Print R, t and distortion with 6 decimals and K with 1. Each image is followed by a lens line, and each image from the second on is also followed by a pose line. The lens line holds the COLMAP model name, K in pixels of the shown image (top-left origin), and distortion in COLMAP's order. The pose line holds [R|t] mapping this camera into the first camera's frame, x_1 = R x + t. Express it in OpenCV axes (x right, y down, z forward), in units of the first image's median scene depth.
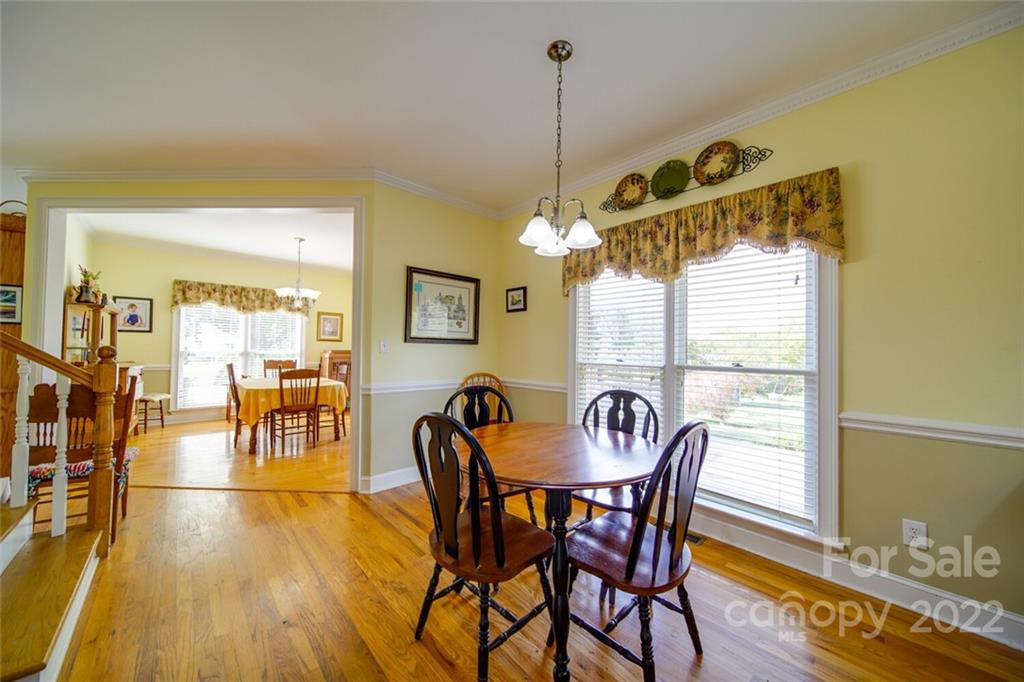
lens RADIAL K [[362.0, 0, 513.7], [0, 362.0, 341.5], [0, 0, 1]] dist [-0.002362, -0.000502]
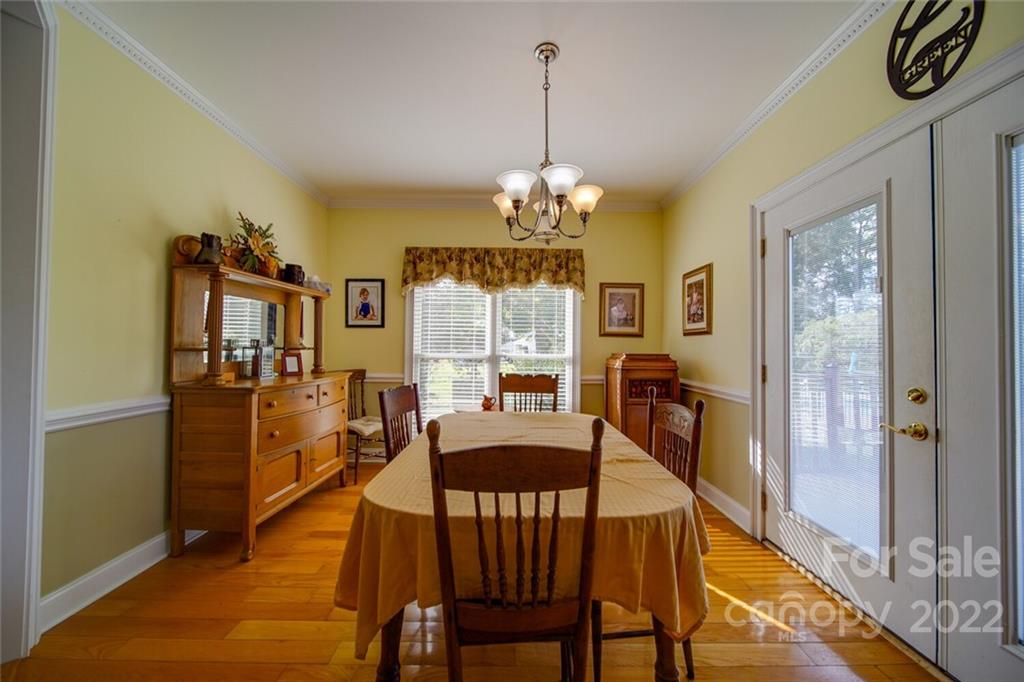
lens RADIAL K [[362.0, 0, 513.7], [0, 362.0, 341.5], [0, 0, 1]] dist [-0.002362, -0.000502]
pose [[0.735042, -0.021263, -0.677688, -0.323655], [0.013190, 0.999767, -0.017062, 0.016007], [0.677894, 0.003603, 0.735151, 0.613722]]
